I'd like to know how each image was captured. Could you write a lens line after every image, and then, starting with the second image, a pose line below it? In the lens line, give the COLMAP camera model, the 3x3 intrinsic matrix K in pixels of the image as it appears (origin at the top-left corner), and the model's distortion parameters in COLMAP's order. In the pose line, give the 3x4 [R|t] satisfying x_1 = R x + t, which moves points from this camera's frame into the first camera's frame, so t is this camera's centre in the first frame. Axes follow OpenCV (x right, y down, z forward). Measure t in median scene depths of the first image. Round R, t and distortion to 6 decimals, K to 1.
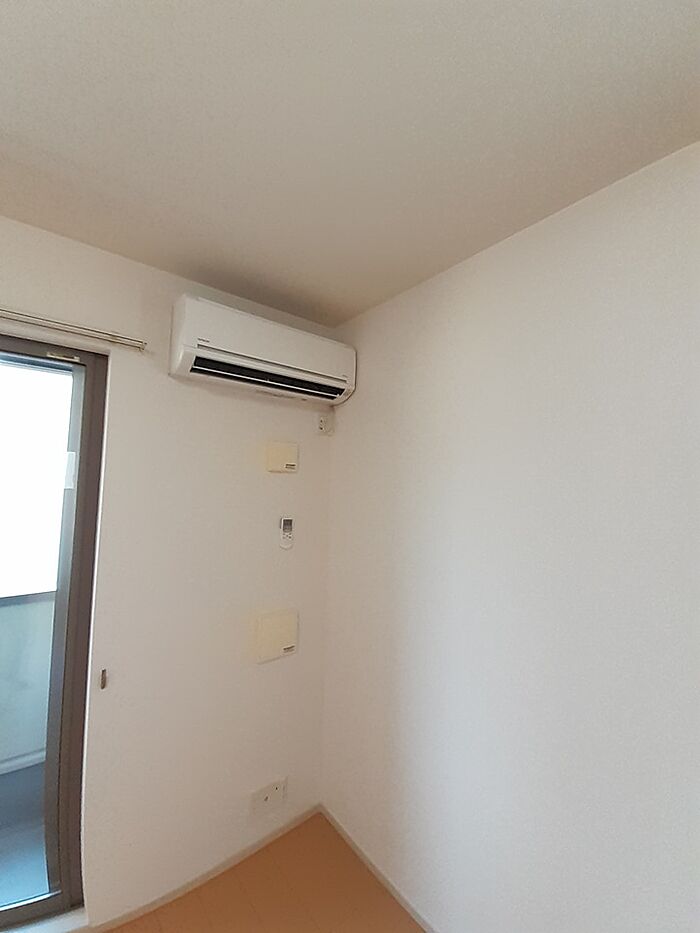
lens RADIAL K [[368.8, 0, 350.0], [0, 368.8, 466.5], [0, 0, 1]] dist [-0.001039, -0.000028]
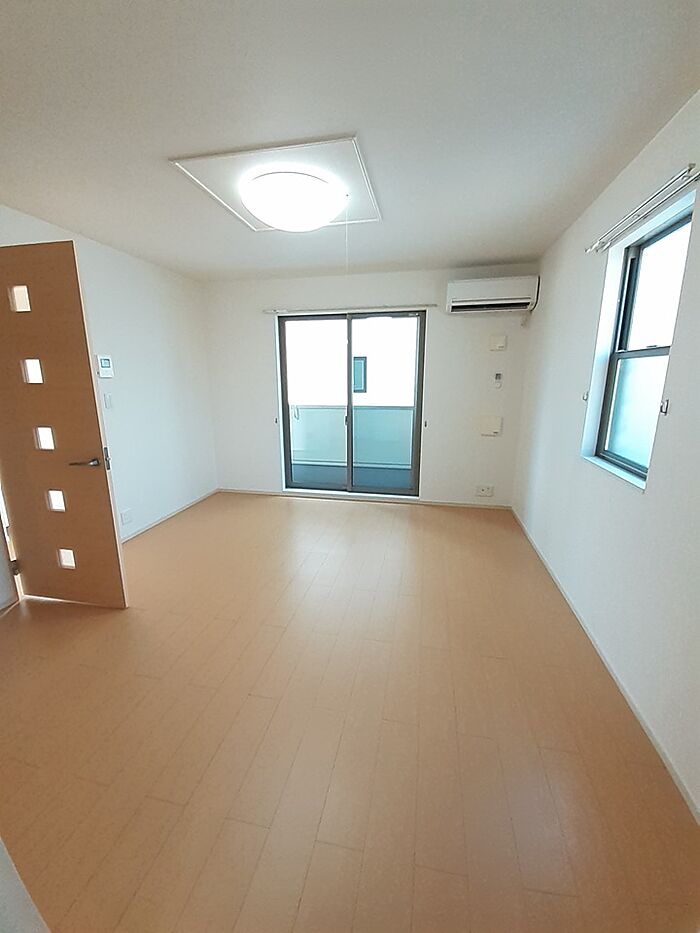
lens RADIAL K [[368.8, 0, 350.0], [0, 368.8, 466.5], [0, 0, 1]] dist [-0.001039, -0.000028]
pose [[0.655793, 0.162319, -0.737284, 1.082761], [0.064821, 0.960899, 0.269206, 0.038782], [0.752153, -0.224335, 0.619629, -1.270180]]
